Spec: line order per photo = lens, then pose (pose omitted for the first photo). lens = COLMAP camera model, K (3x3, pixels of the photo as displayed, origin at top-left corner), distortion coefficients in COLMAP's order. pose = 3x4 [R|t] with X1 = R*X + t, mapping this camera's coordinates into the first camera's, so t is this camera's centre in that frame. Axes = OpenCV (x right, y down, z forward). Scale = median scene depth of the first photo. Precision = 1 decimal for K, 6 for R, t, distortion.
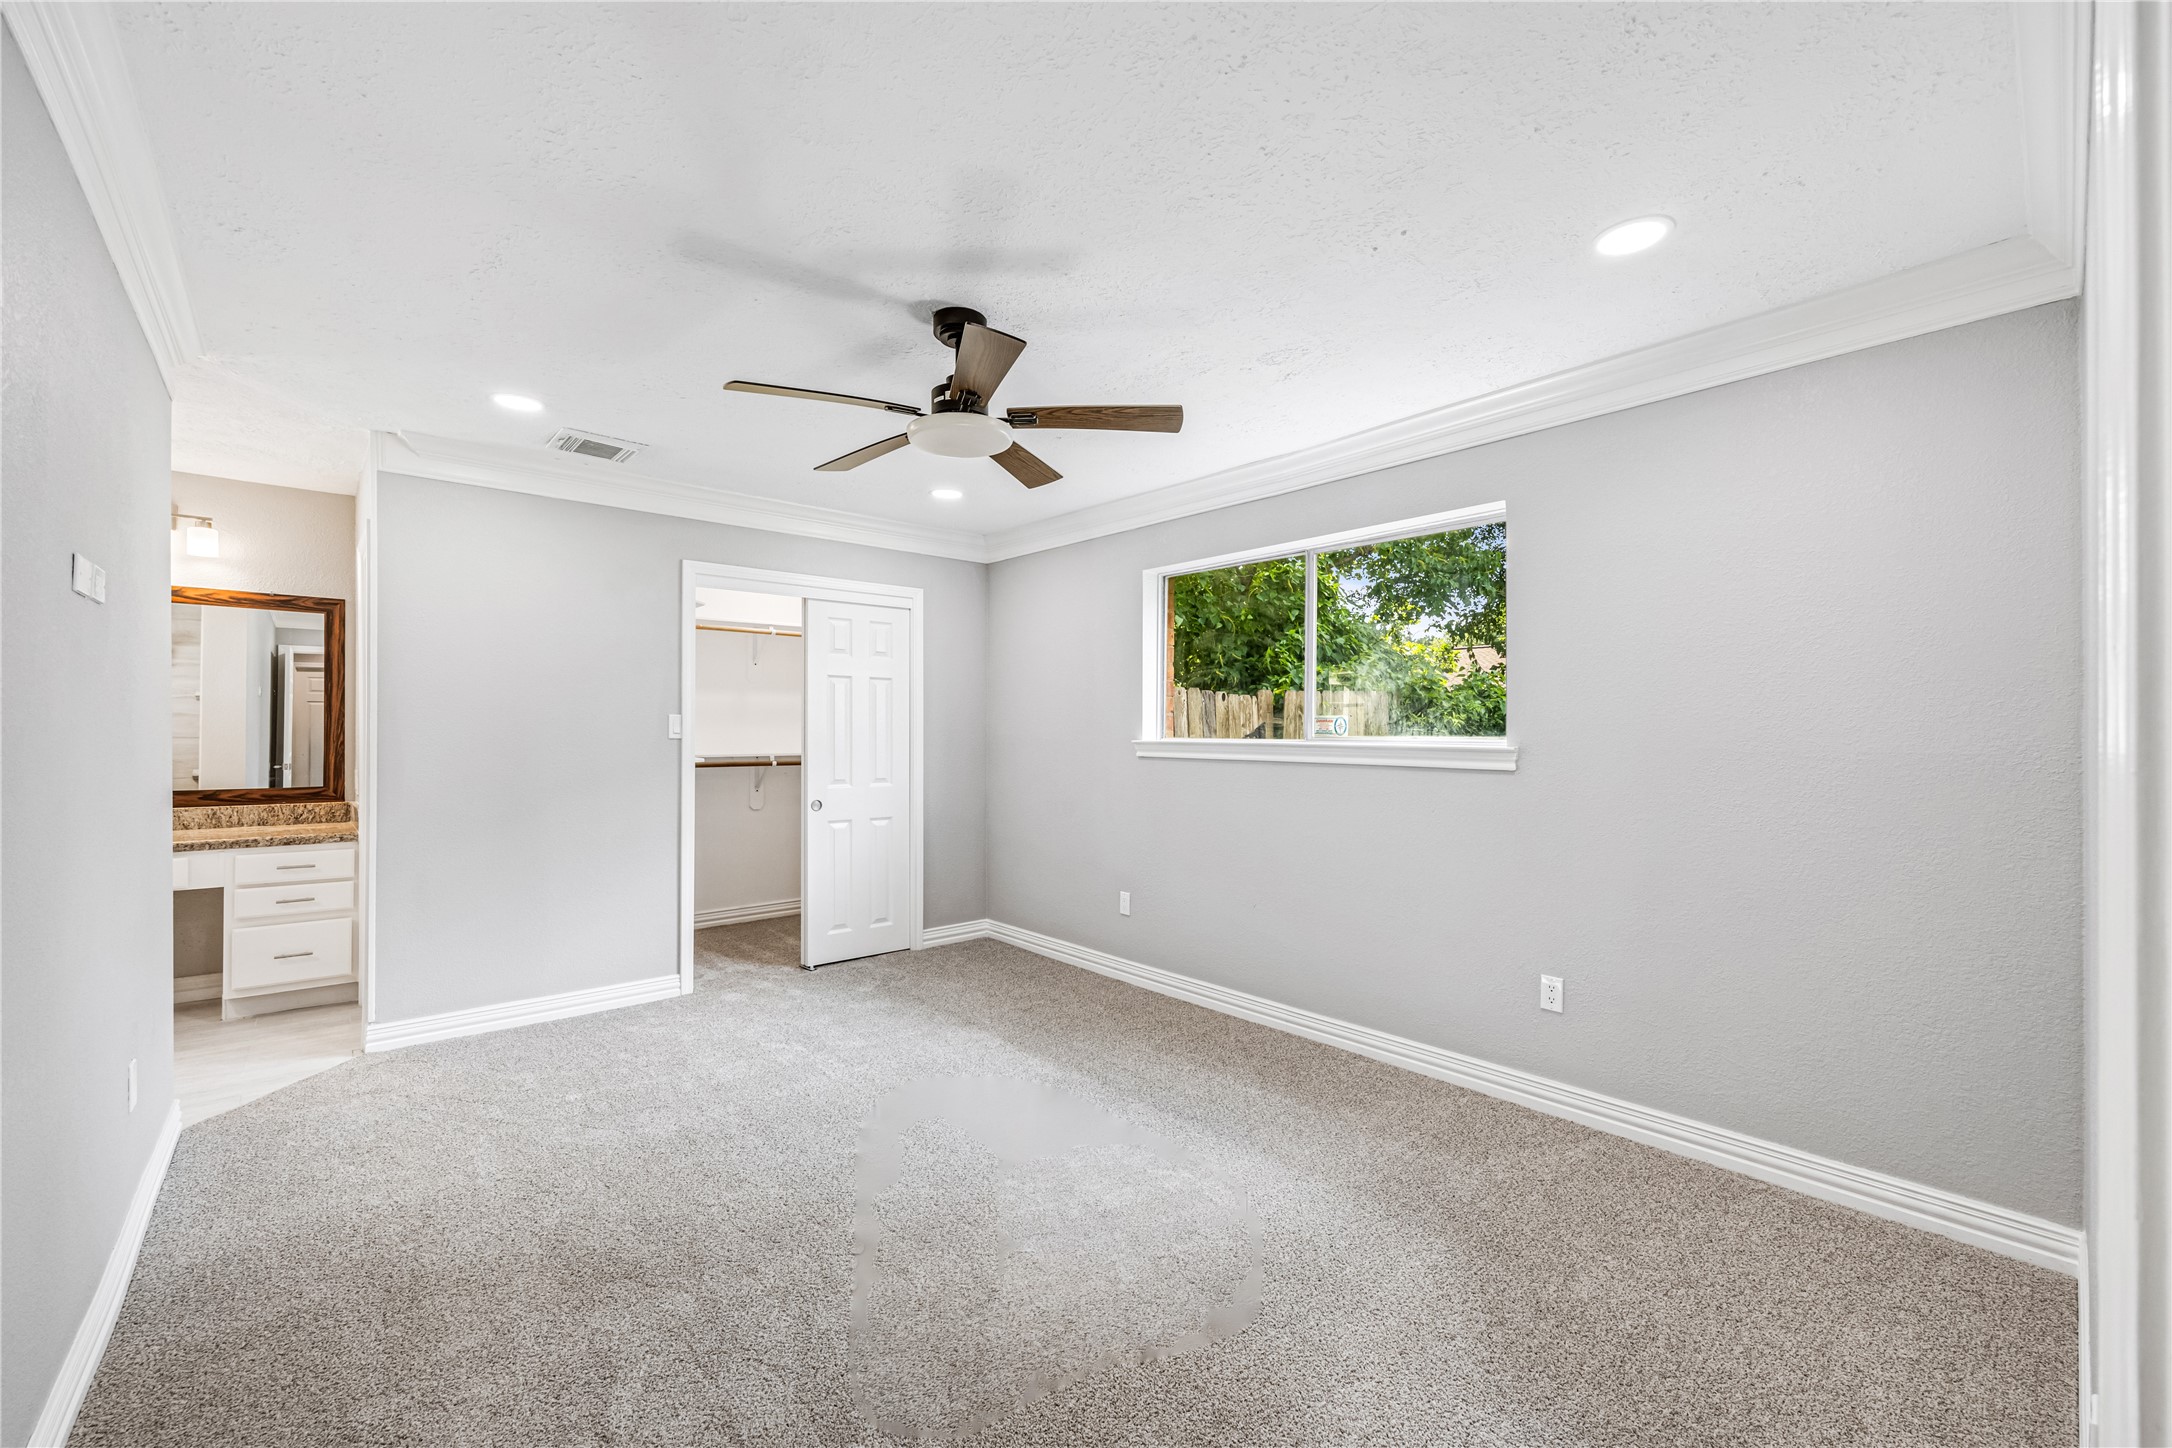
lens RADIAL K [[876.6, 0, 1089.2], [0, 876.6, 726.1], [0, 0, 1]] dist [-0.002418, -0.000152]
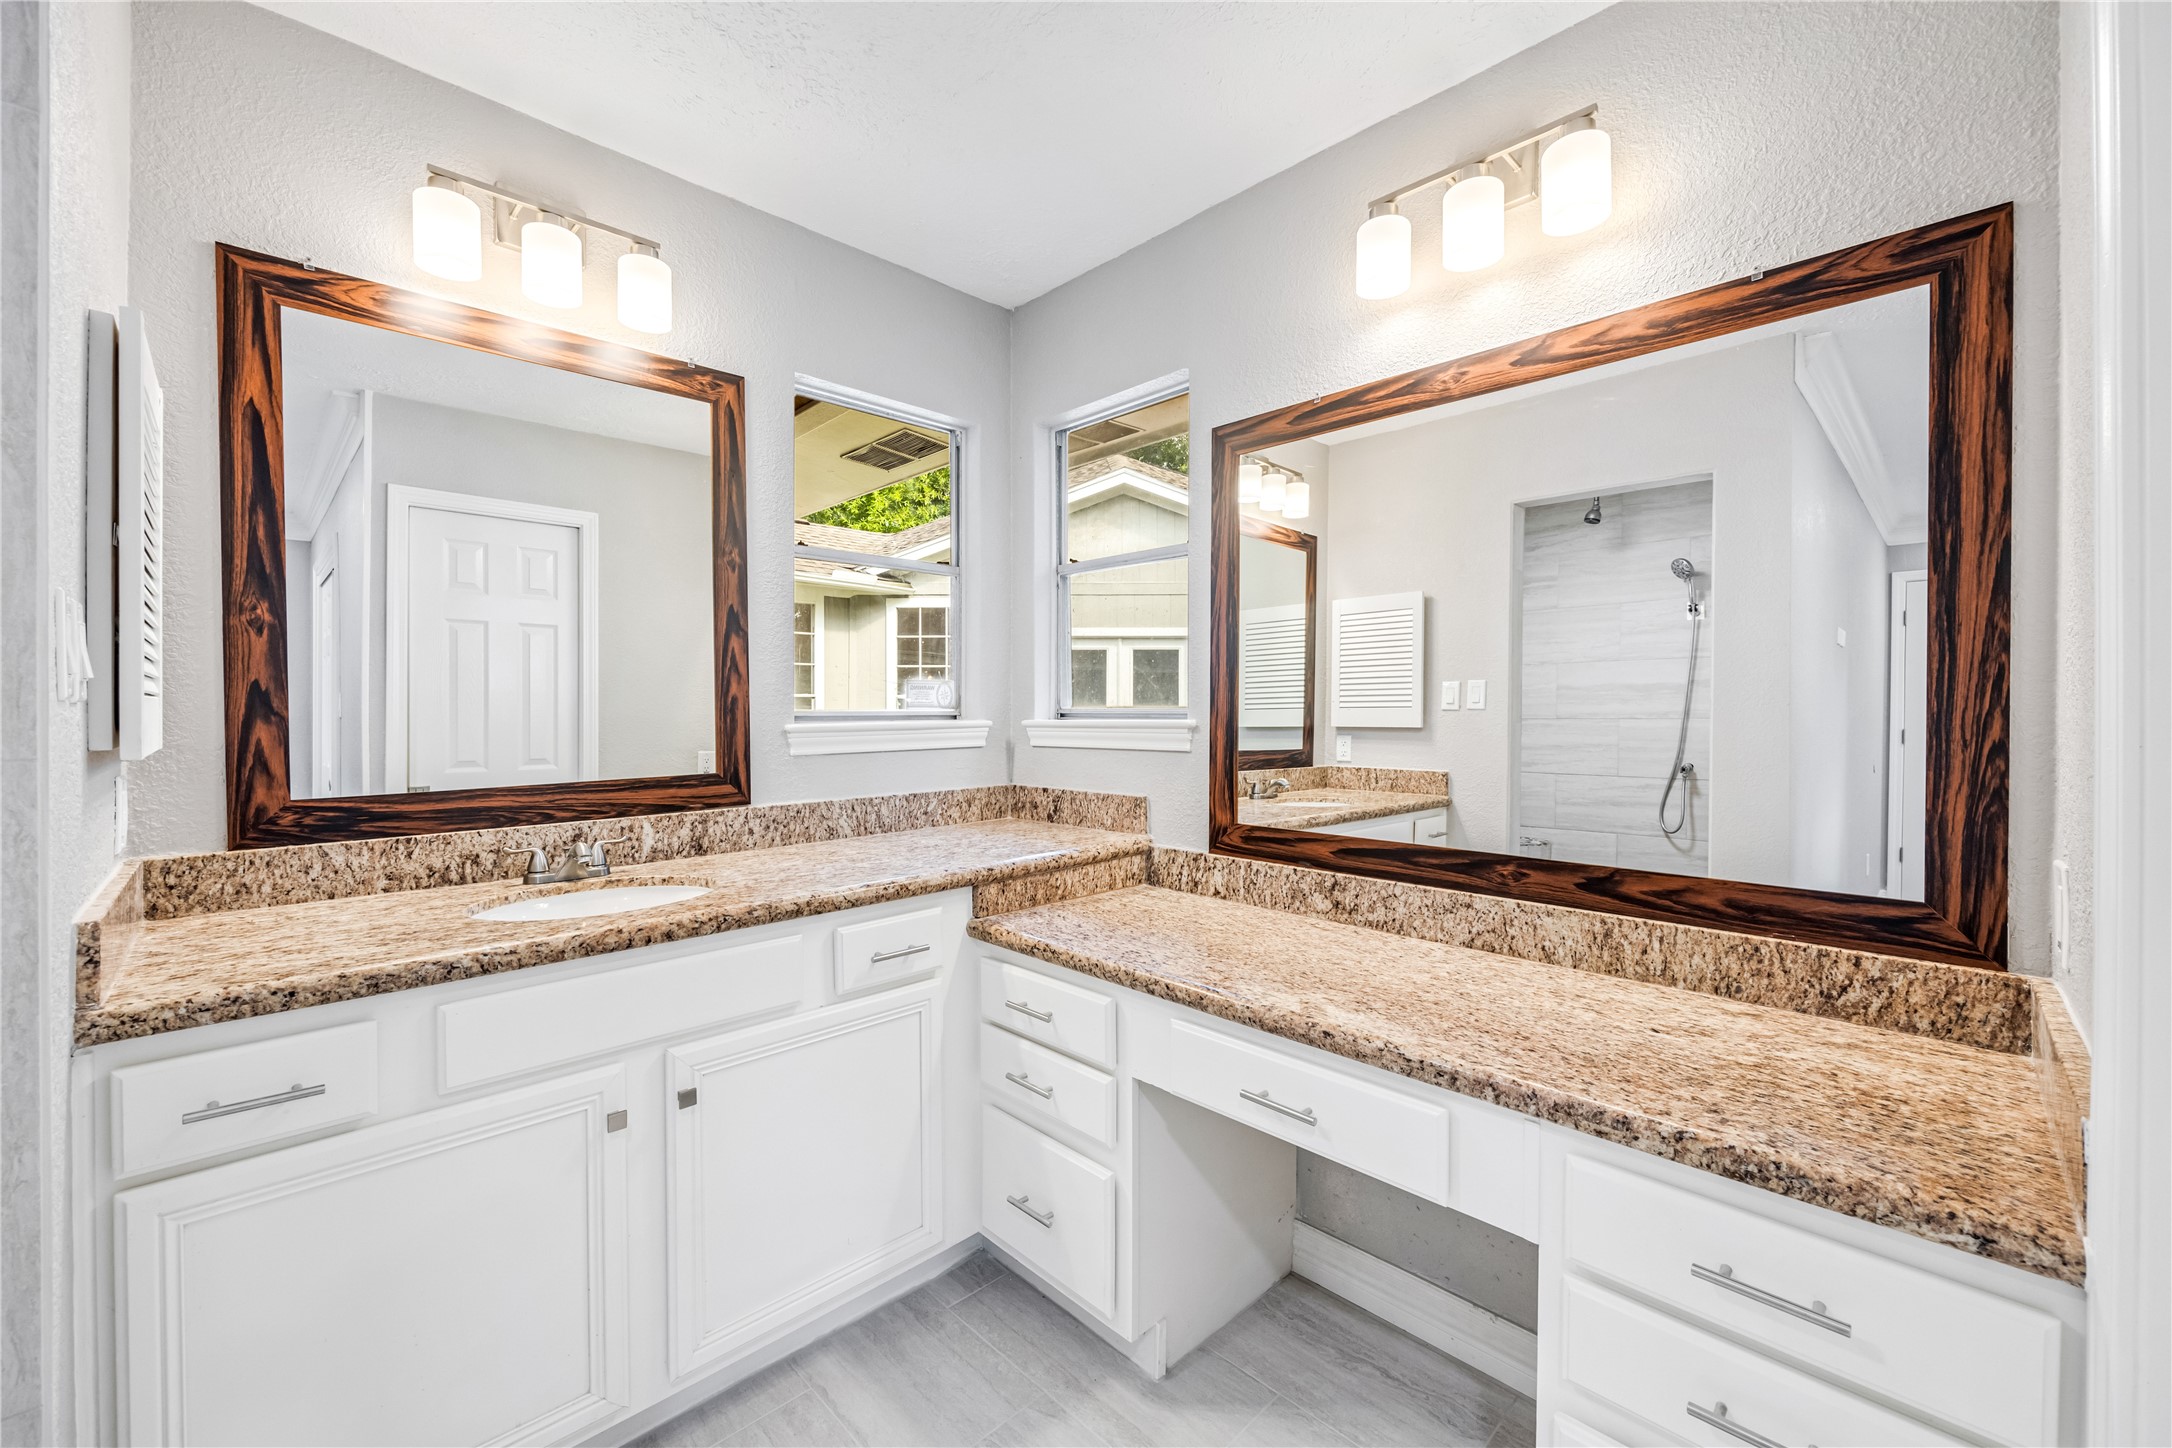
lens RADIAL K [[876.6, 0, 1086.2], [0, 876.6, 722.3], [0, 0, 1]] dist [-0.002418, -0.000152]
pose [[0.051863, 0.010208, -0.998602, -0.609552], [0.003954, 0.999938, 0.010427, 0.007521], [0.998646, -0.004490, 0.051820, 0.717101]]
